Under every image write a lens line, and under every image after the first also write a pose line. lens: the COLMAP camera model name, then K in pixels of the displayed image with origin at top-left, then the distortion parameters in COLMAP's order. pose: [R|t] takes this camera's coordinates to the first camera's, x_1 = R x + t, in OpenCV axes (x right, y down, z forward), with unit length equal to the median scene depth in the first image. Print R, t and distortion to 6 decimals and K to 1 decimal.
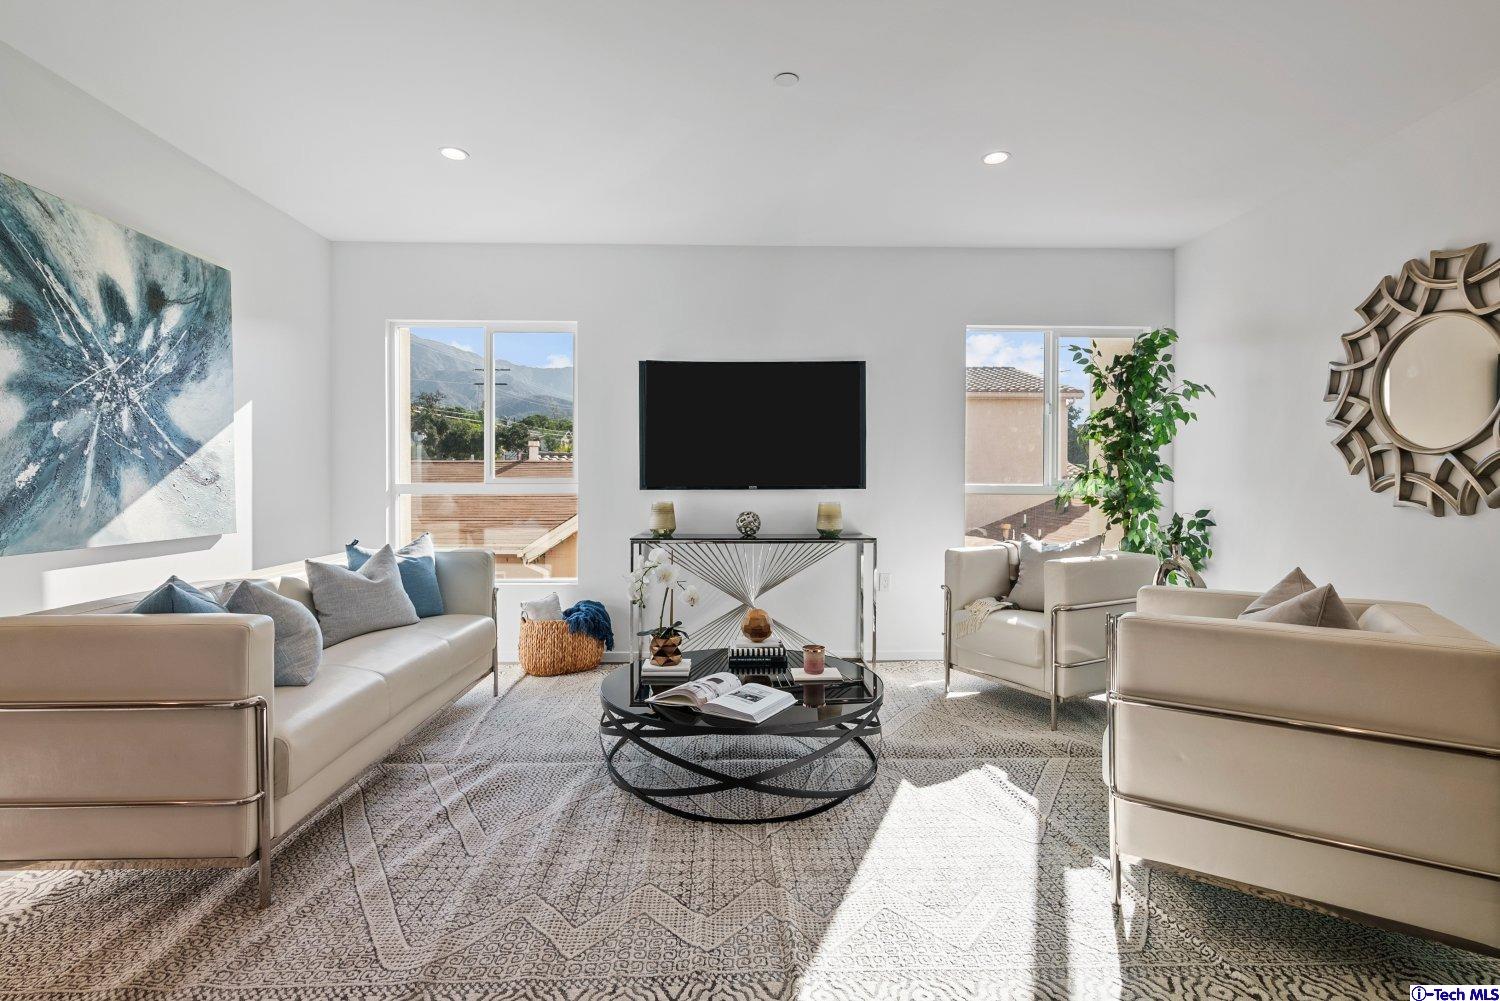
lens RADIAL K [[680.7, 0, 729.6], [0, 680.7, 505.4], [0, 0, 1]] dist [-0.008072, 0.003645]
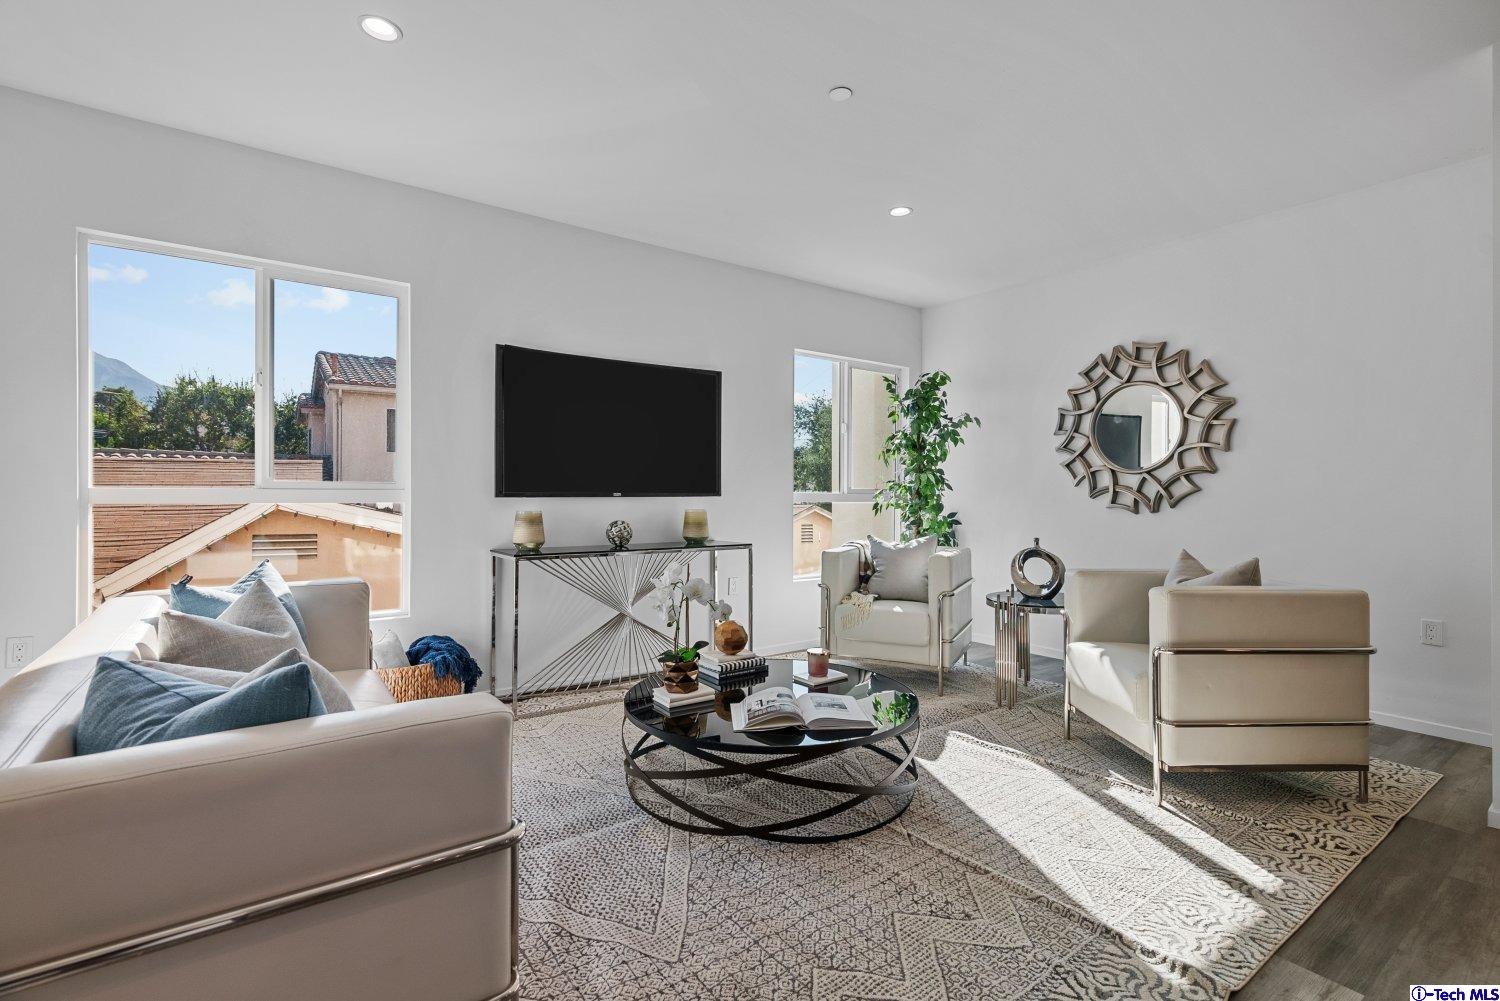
lens RADIAL K [[680.7, 0, 721.5], [0, 680.7, 508.9], [0, 0, 1]] dist [-0.008072, 0.003645]
pose [[0.828762, -0.009538, 0.559520, -0.517457], [0.013927, 0.999897, -0.003584, -0.002357], [-0.559428, 0.010762, 0.828809, 0.212097]]
